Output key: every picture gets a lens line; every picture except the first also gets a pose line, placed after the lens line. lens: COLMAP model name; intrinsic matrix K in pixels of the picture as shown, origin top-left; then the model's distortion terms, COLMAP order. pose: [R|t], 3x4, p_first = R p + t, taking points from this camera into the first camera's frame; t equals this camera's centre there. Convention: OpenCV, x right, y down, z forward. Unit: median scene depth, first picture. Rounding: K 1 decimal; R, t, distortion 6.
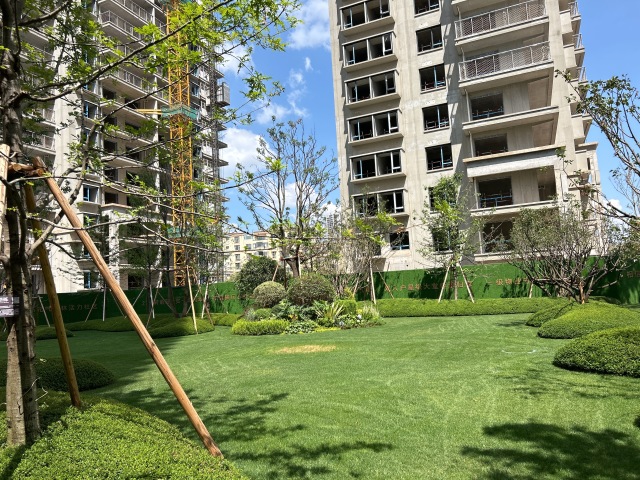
lens RADIAL K [[486.3, 0, 320.0], [0, 486.3, 240.0], [0, 0, 1]] dist [0.072295, -0.101149]
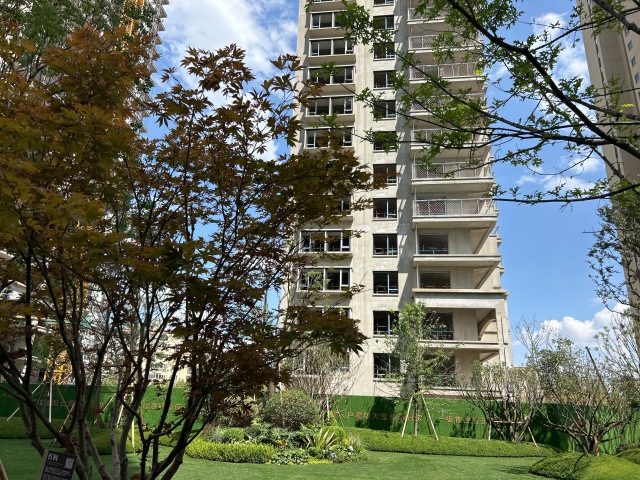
lens RADIAL K [[486.3, 0, 320.0], [0, 486.3, 240.0], [0, 0, 1]] dist [0.072295, -0.101149]
pose [[0.955026, 0.182556, 0.233662, -0.148377], [-0.124411, 0.961992, -0.243093, 0.010424], [-0.269159, 0.203090, 0.941439, 0.061124]]
